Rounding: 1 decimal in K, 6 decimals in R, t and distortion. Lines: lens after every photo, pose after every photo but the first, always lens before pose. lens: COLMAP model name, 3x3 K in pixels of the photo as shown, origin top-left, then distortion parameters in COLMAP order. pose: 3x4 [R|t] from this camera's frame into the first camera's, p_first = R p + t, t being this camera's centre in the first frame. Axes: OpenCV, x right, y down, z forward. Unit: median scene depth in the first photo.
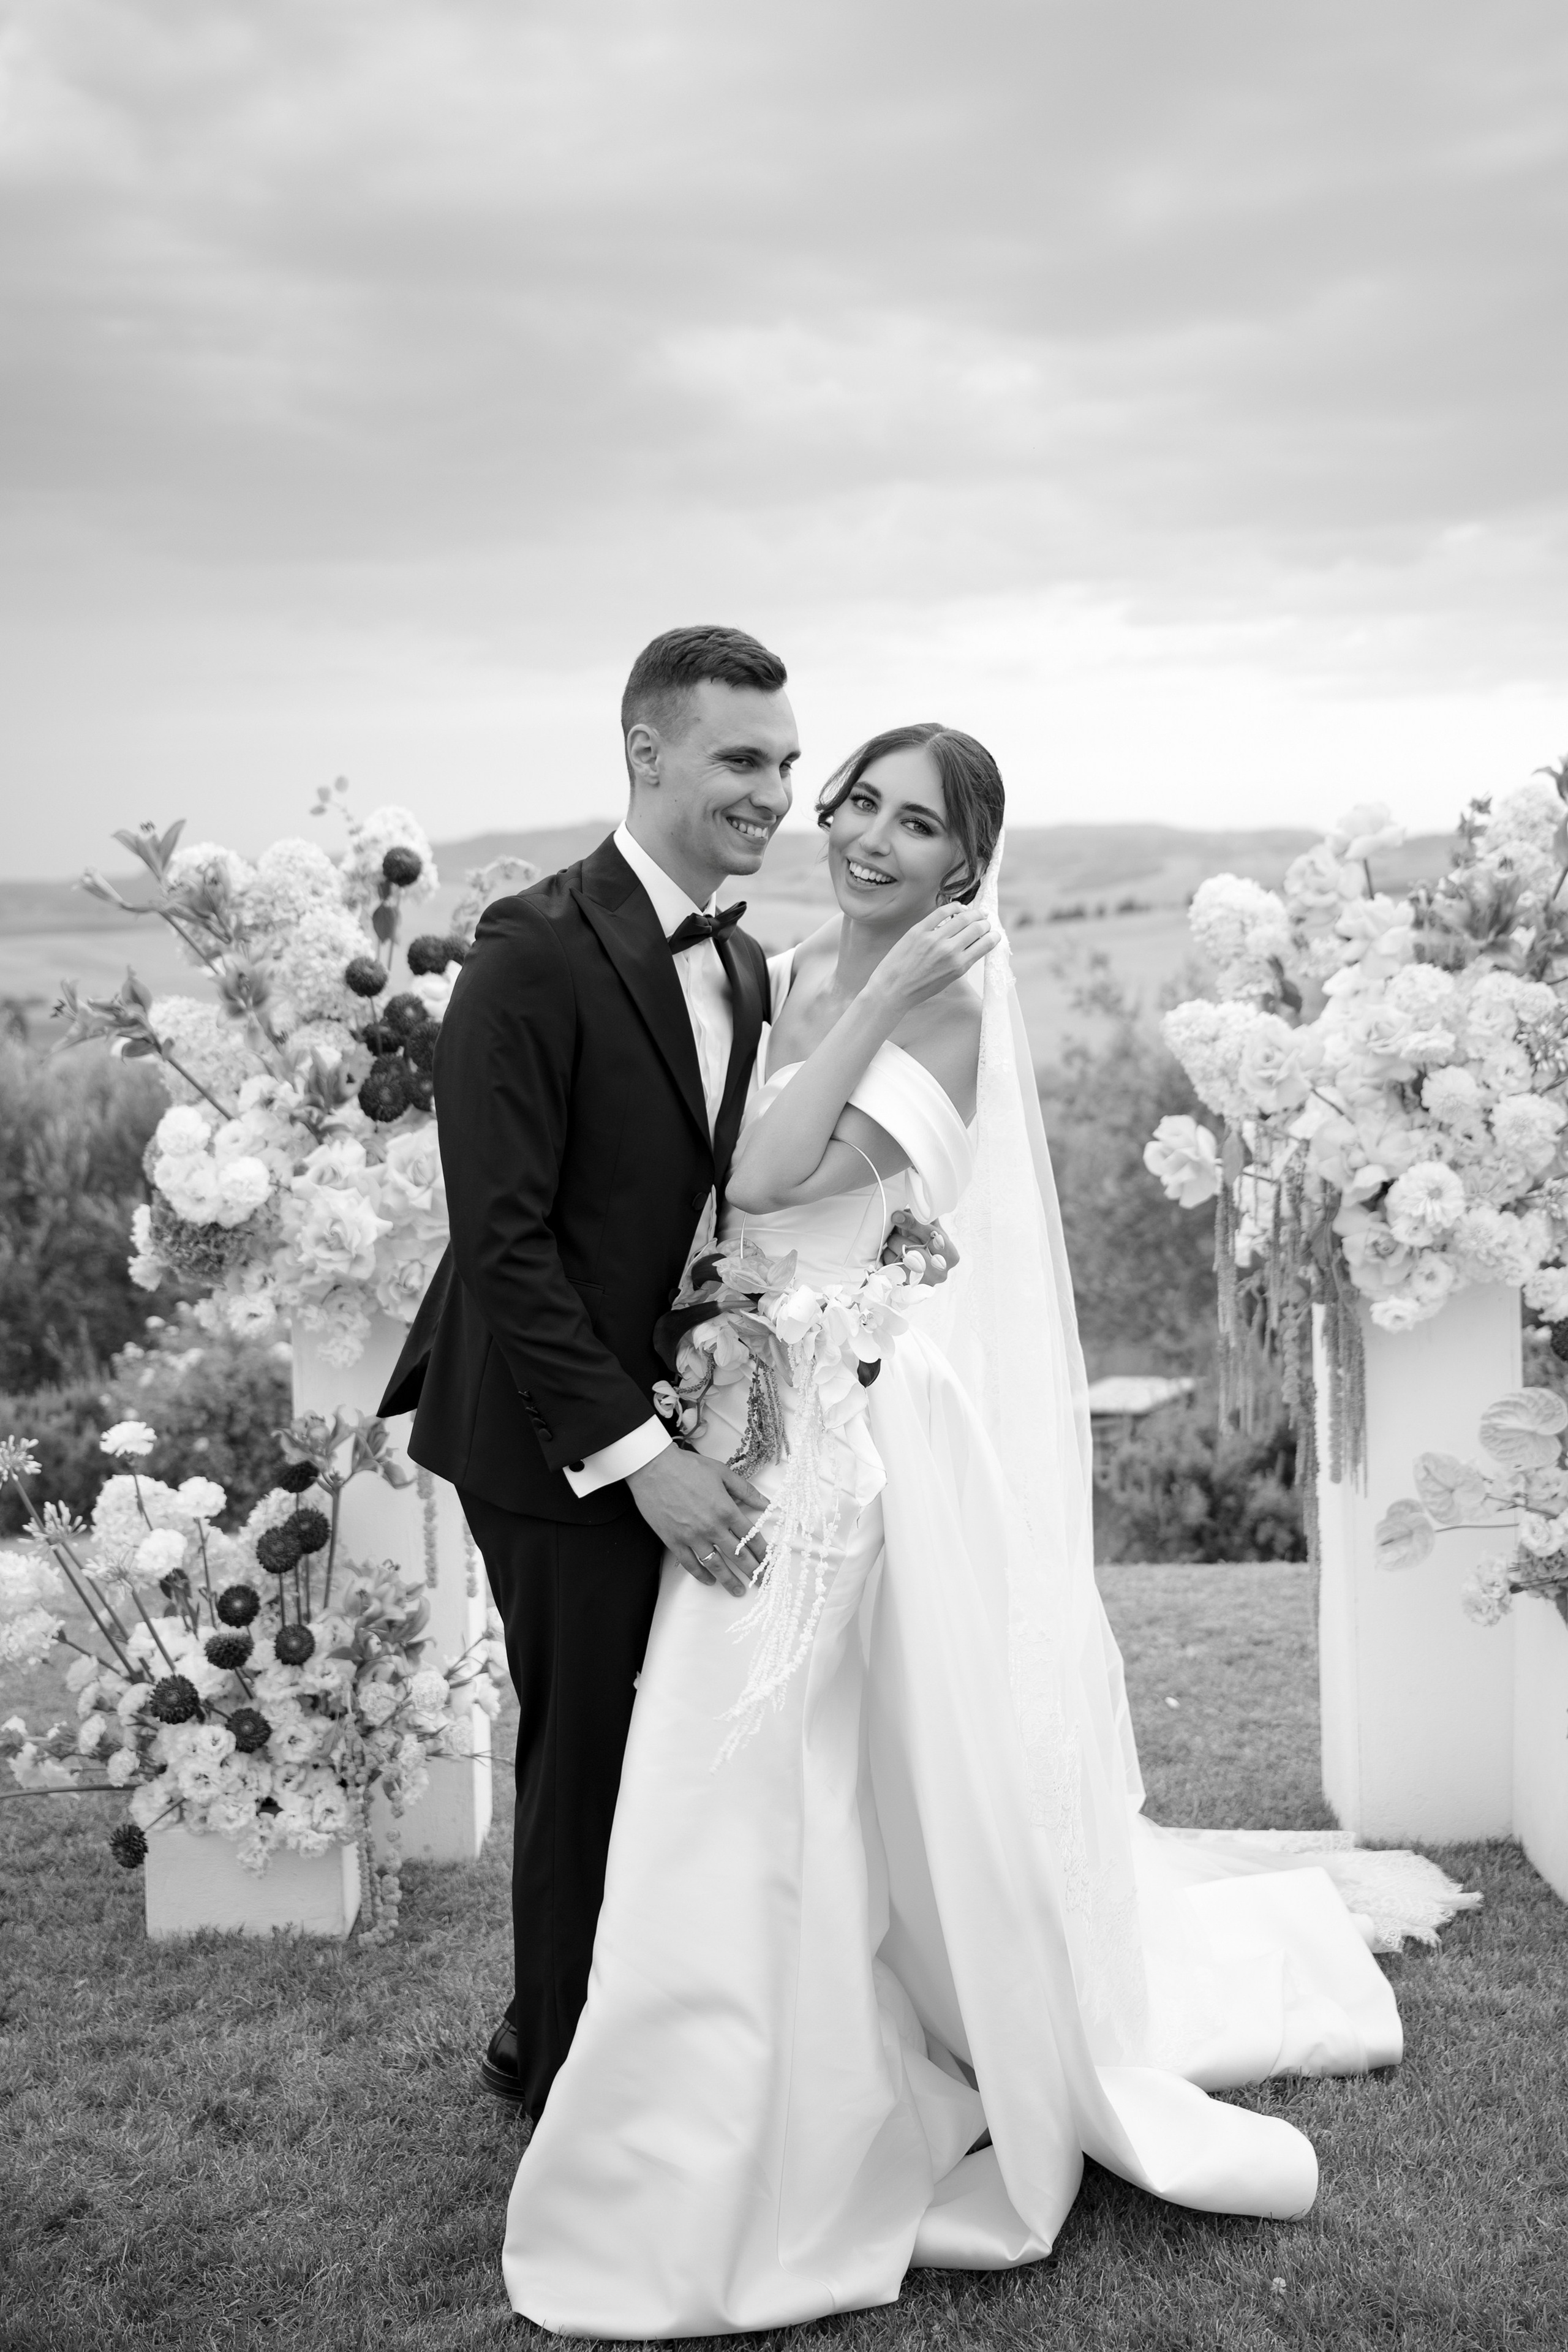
lens RADIAL K [[2269.2, 0, 789.6], [0, 2269.2, 1127.2], [0, 0, 1]] dist [0.006704, -0.003216]
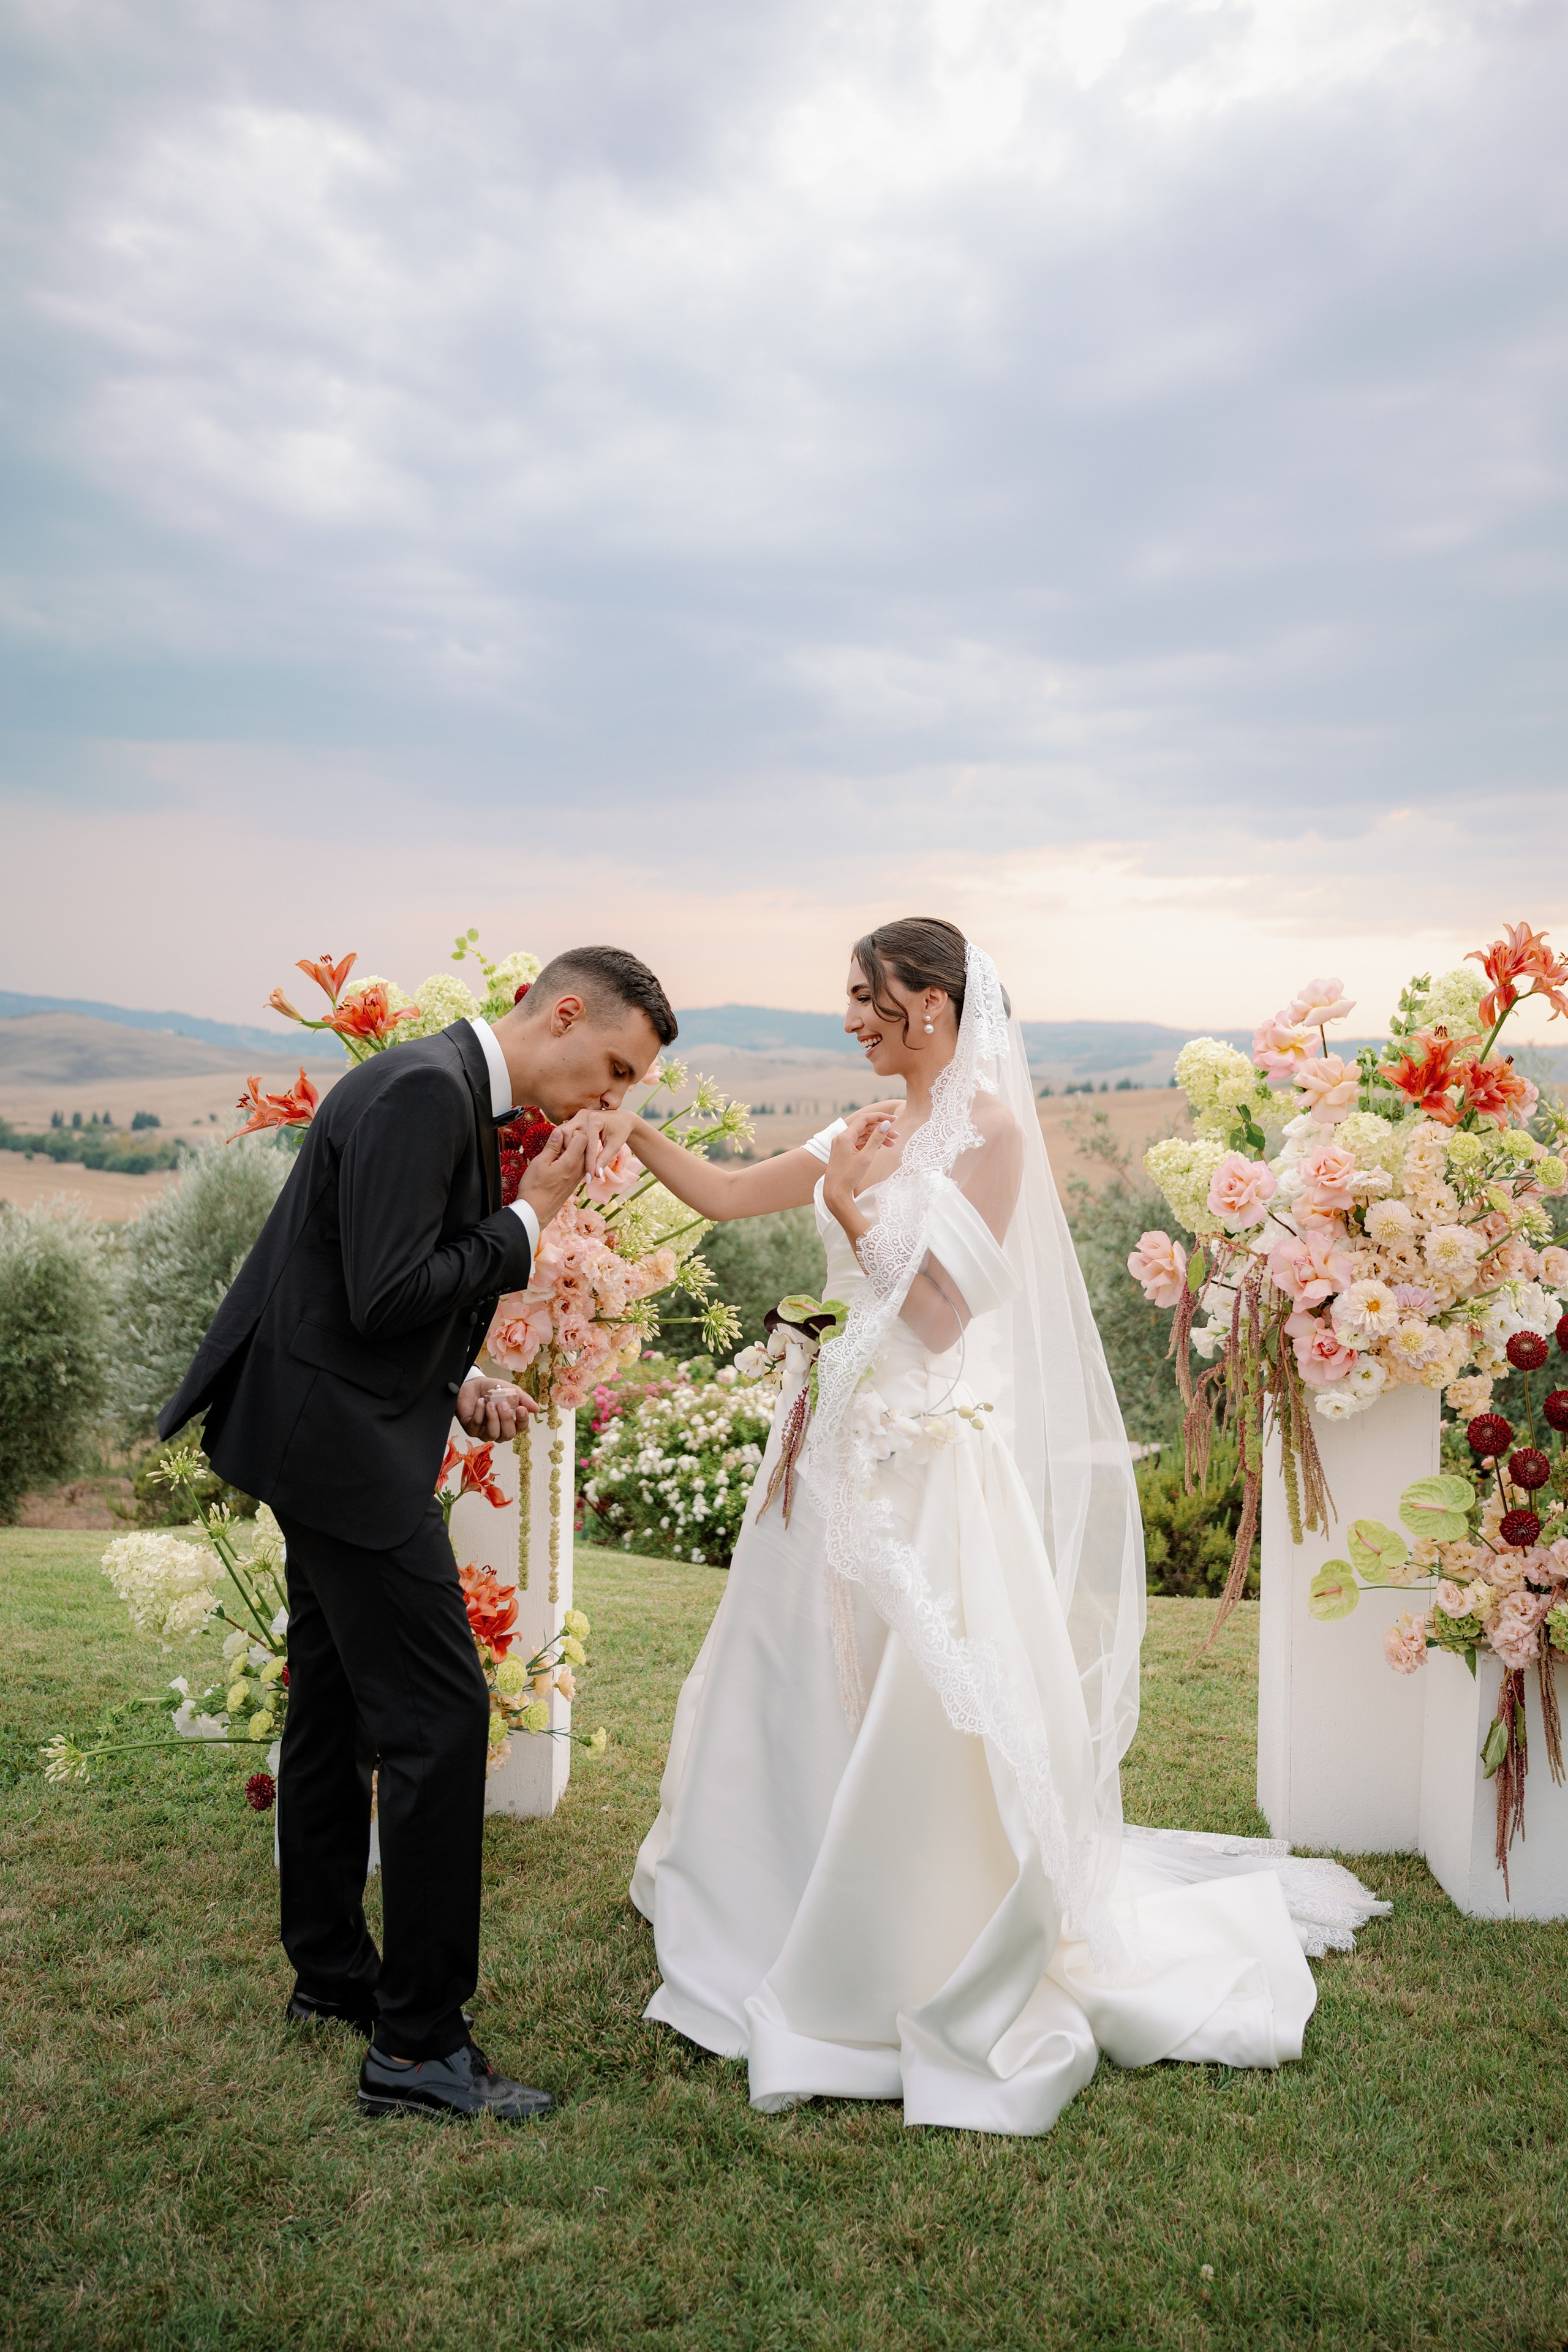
lens RADIAL K [[1682.1, 0, 784.0], [0, 1682.1, 1176.0], [0, 0, 1]] dist [0.001593, 0.000782]
pose [[0.997754, 0.044515, -0.050062, 0.017706], [-0.046332, 0.998287, -0.035740, 0.007424], [0.048385, 0.037979, 0.998106, 0.101507]]
